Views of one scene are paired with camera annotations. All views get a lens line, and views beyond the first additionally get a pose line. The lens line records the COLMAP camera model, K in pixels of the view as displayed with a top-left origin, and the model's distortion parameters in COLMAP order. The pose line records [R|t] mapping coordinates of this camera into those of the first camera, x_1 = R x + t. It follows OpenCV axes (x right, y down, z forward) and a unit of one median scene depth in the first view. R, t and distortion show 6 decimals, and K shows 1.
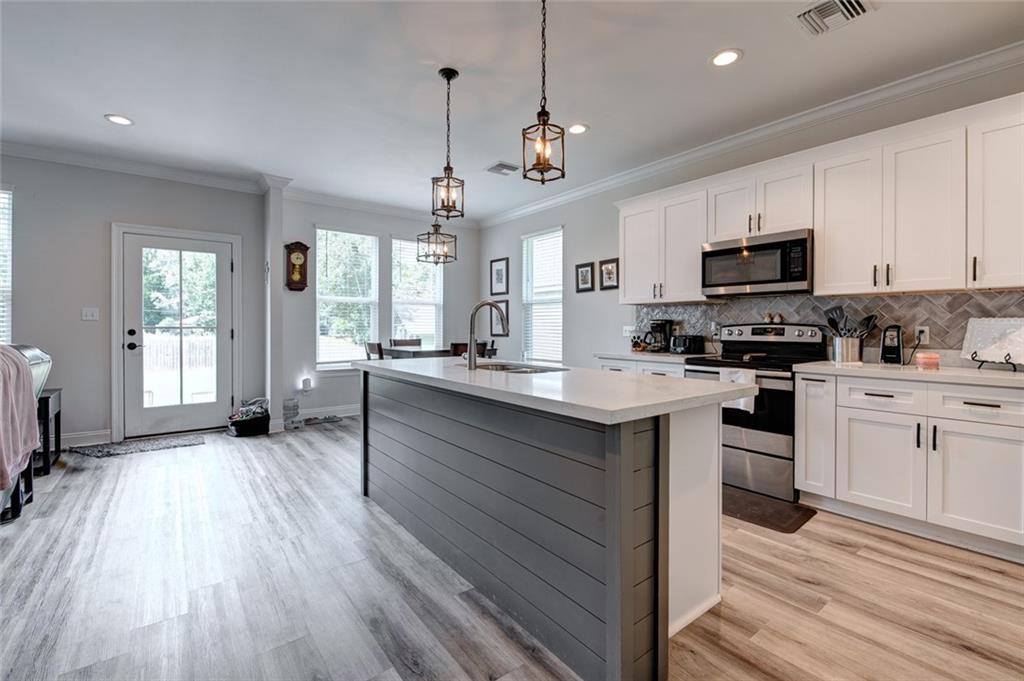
lens RADIAL K [[446.8, 0, 512.5], [0, 446.8, 330.7], [0, 0, 1]] dist [-0.000627, -0.000051]
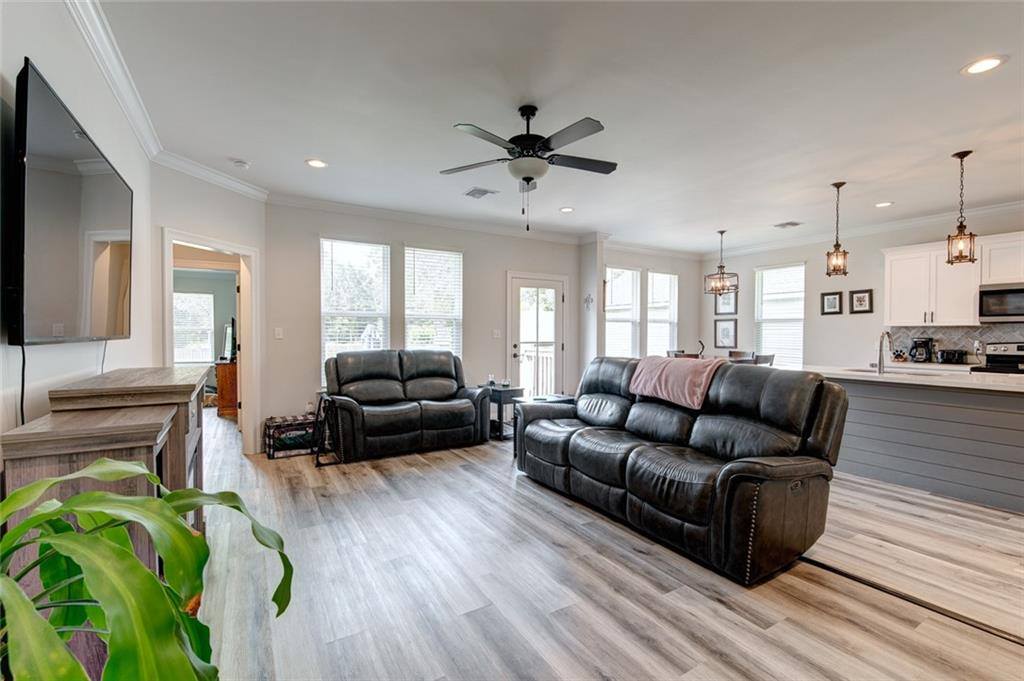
lens RADIAL K [[446.8, 0, 512.0], [0, 446.8, 340.5], [0, 0, 1]] dist [-0.002942, -0.000302]
pose [[0.992449, 0.001301, -0.122650, -0.850785], [-0.000489, 0.999978, 0.006651, -0.029877], [0.122656, -0.006541, 0.992428, -0.548484]]
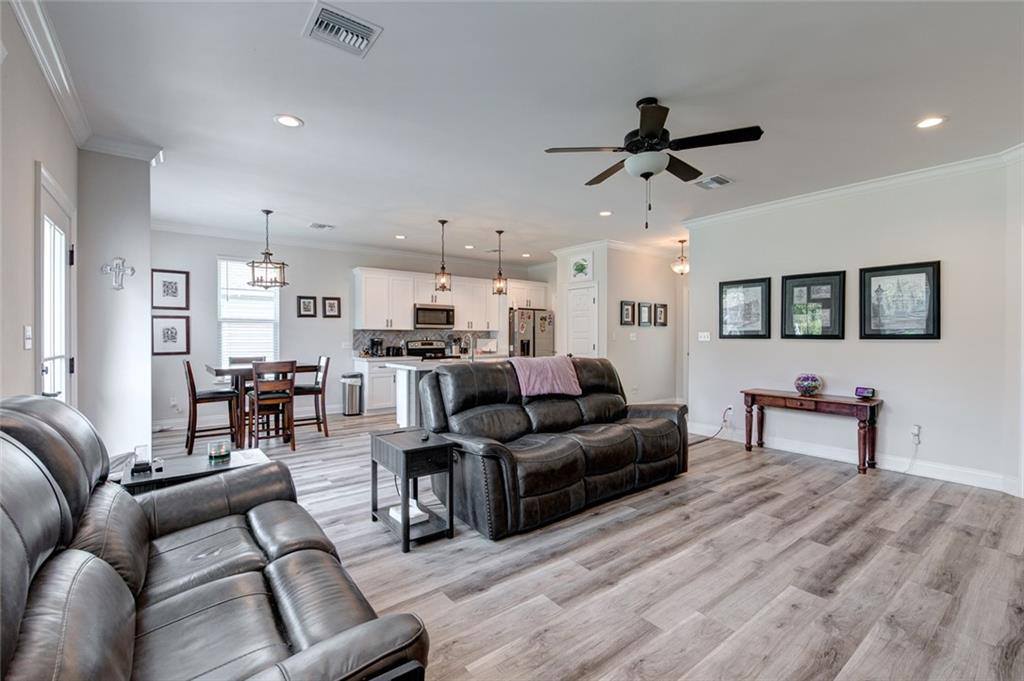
lens RADIAL K [[446.8, 0, 512.0], [0, 446.8, 340.5], [0, 0, 1]] dist [-0.002942, -0.000302]
pose [[-0.002119, -0.012850, 0.999915, -1.733668], [0.006793, 0.999894, 0.012864, -0.042033], [-0.999975, 0.006820, -0.002031, 0.546598]]
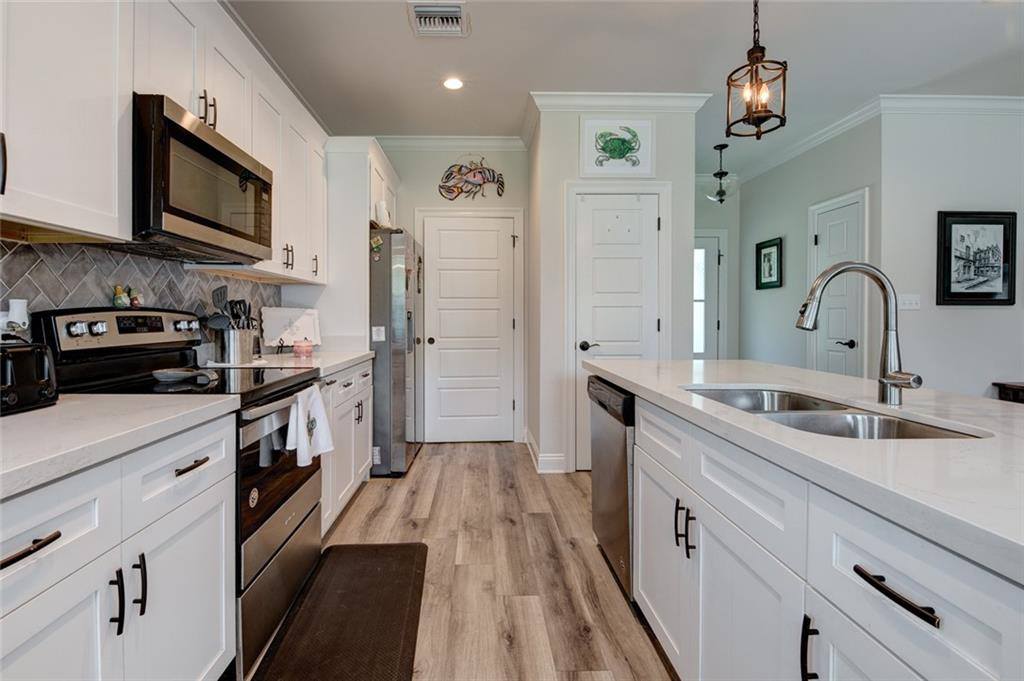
lens RADIAL K [[466.4, 0, 484.4], [0, 466.4, 323.9], [0, 0, 1]] dist [-0.001183, -0.000165]
pose [[-0.799258, -0.009033, 0.600920, -0.027655], [0.003584, 0.999798, 0.019796, -0.007092], [-0.600977, 0.017975, -0.799064, 1.152705]]
